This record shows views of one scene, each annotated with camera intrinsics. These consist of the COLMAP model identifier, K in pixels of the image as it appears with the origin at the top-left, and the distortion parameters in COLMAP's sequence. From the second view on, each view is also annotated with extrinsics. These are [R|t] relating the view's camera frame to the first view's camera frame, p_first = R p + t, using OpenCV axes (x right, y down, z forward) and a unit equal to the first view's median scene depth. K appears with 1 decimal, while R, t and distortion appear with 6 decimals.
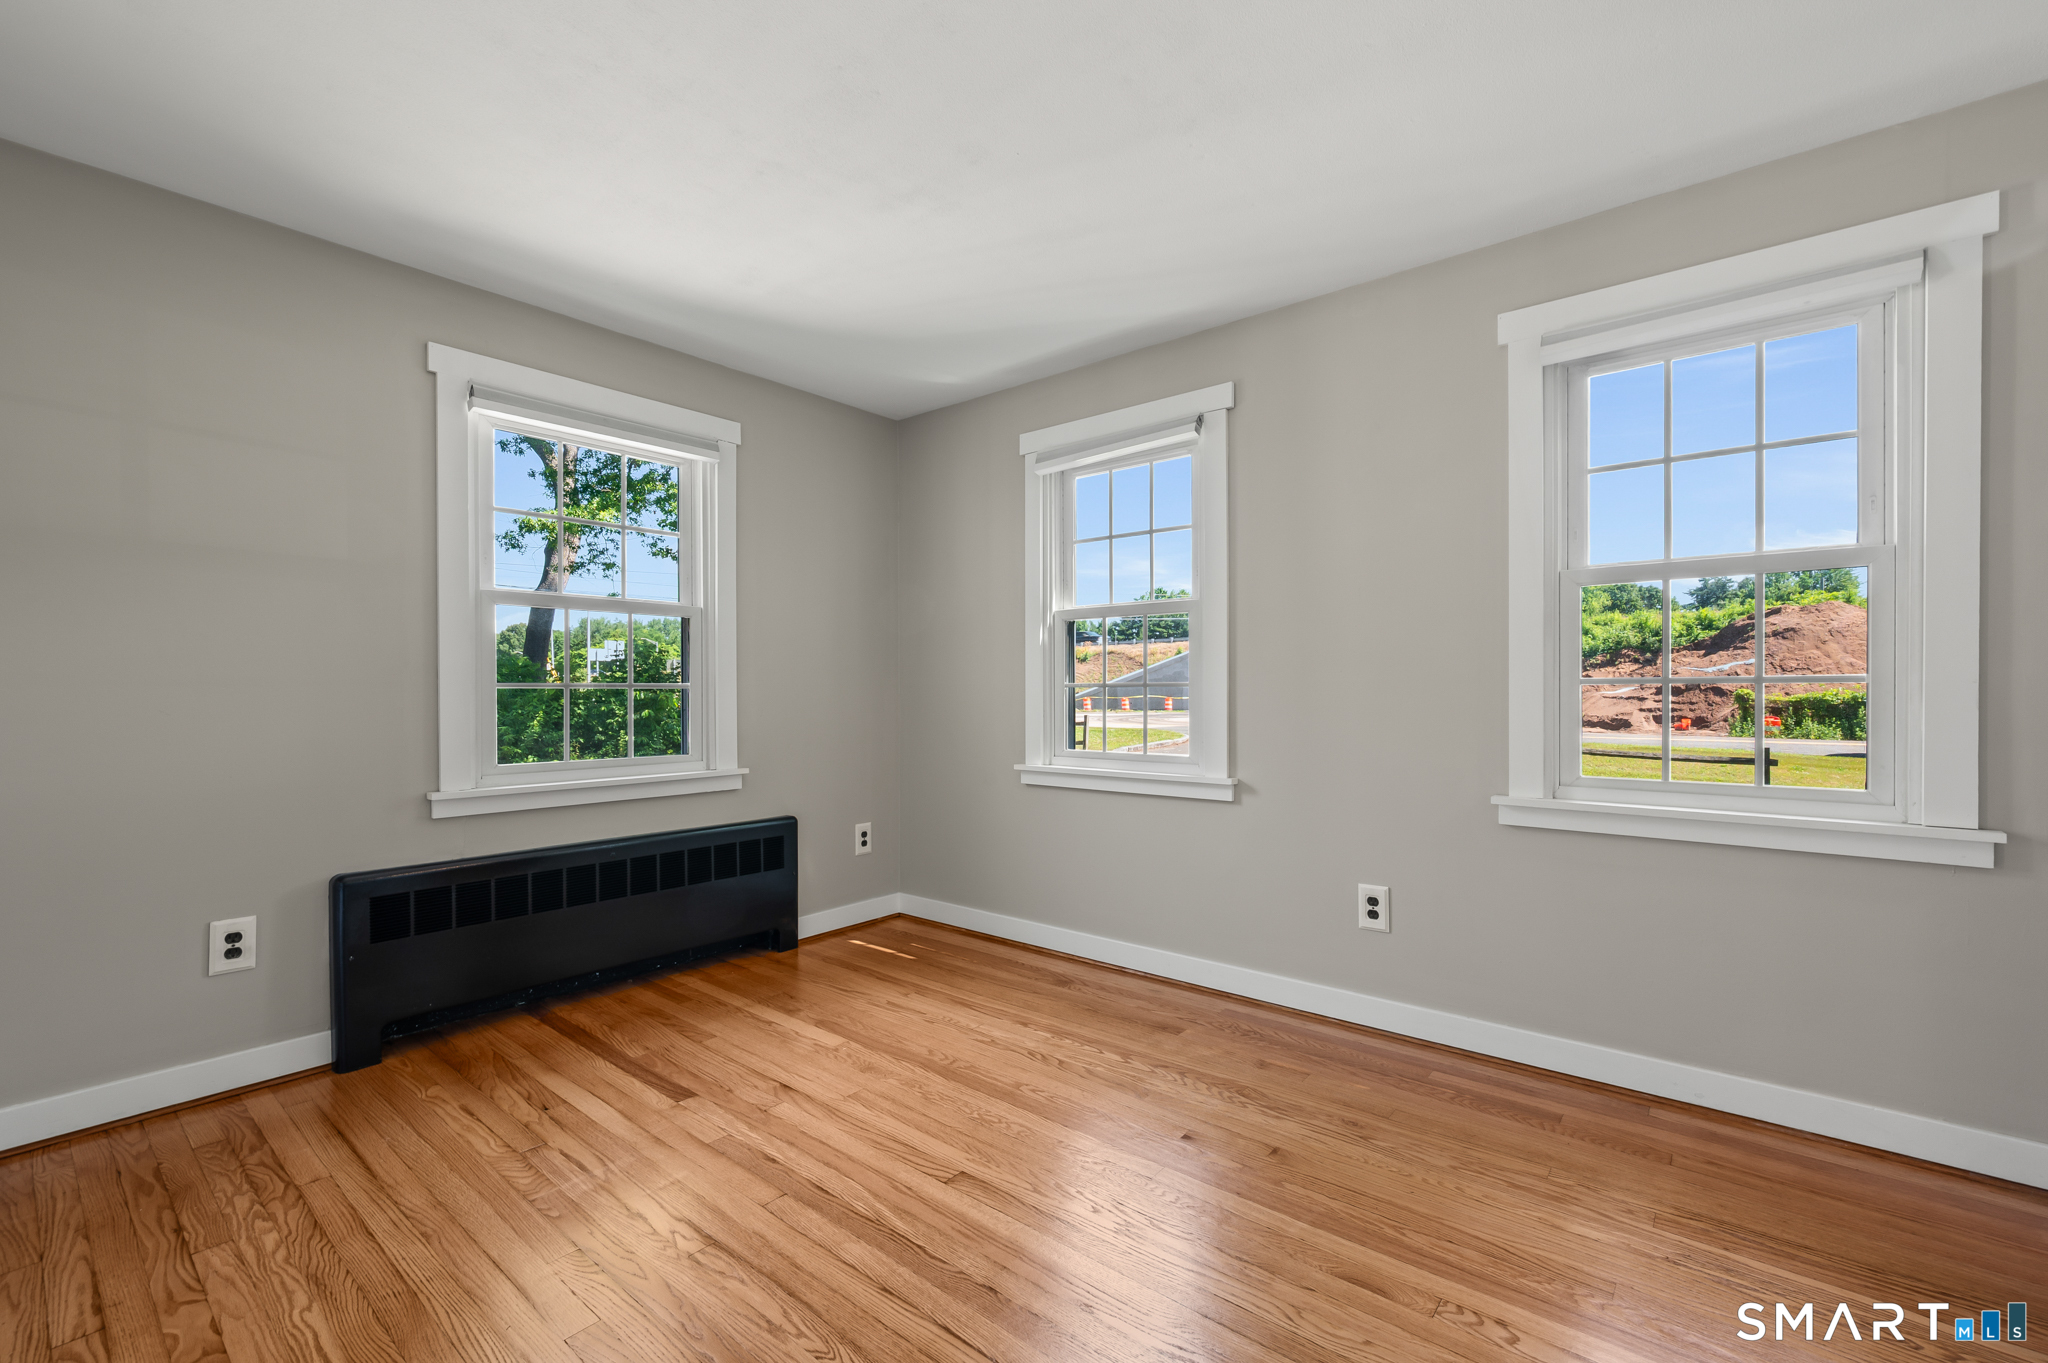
lens RADIAL K [[798.7, 0, 1063.5], [0, 798.7, 696.3], [0, 0, 1]] dist [-0.003736, 0.000267]
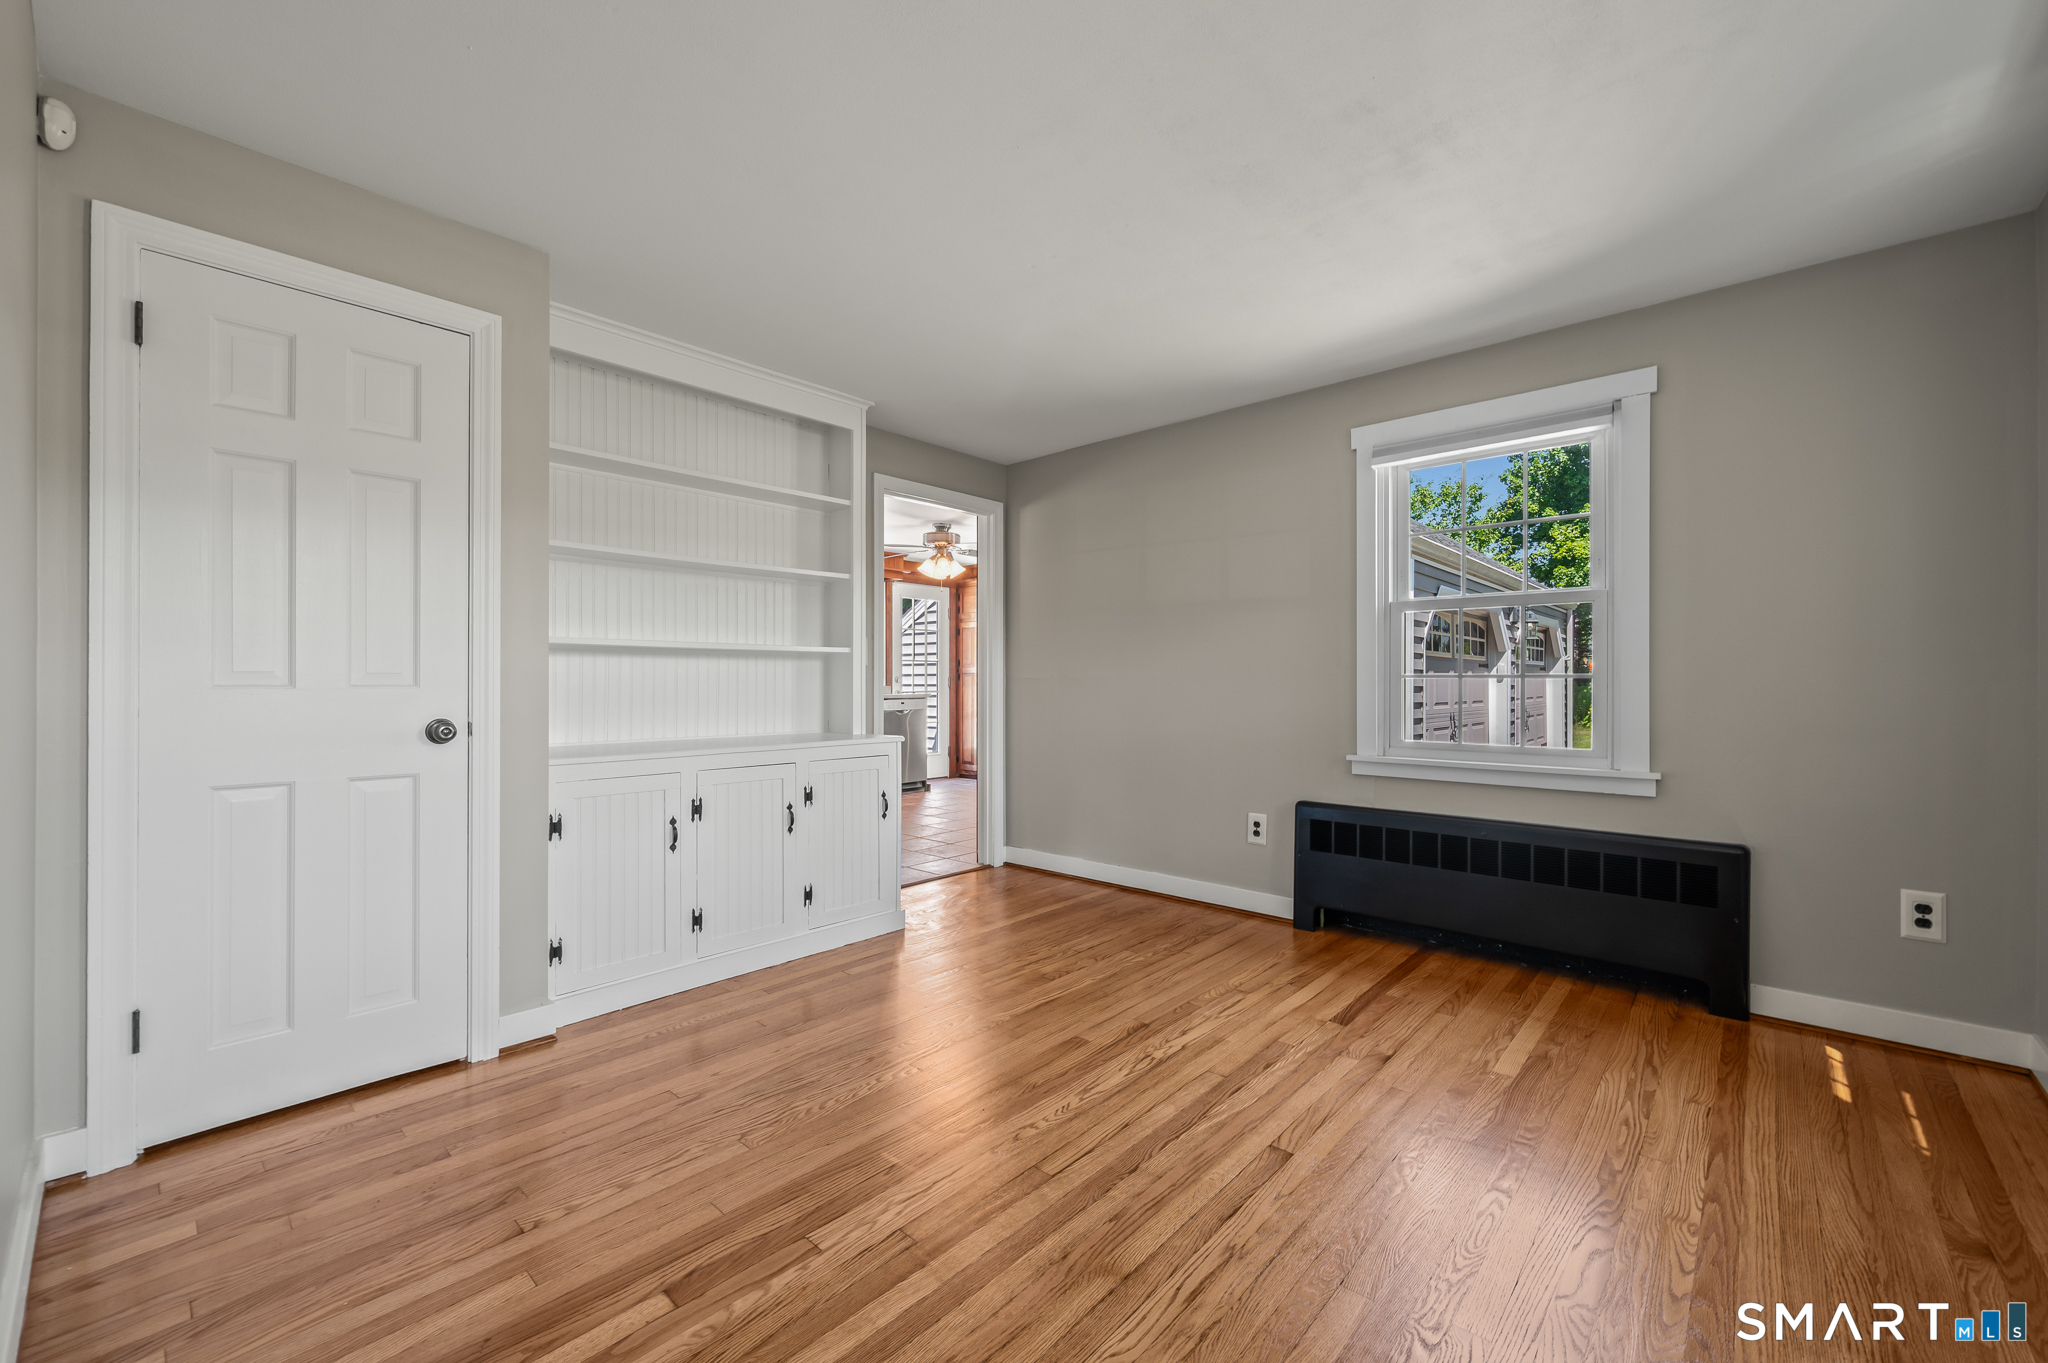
lens RADIAL K [[825.4, 0, 1035.7], [0, 825.4, 684.7], [0, 0, 1]] dist [-0.000347, -0.000229]
pose [[-0.018772, 0.004555, -0.999813, 0.689115], [-0.009502, 0.999944, 0.004734, -0.001765], [0.999779, 0.009589, -0.018728, 0.511767]]
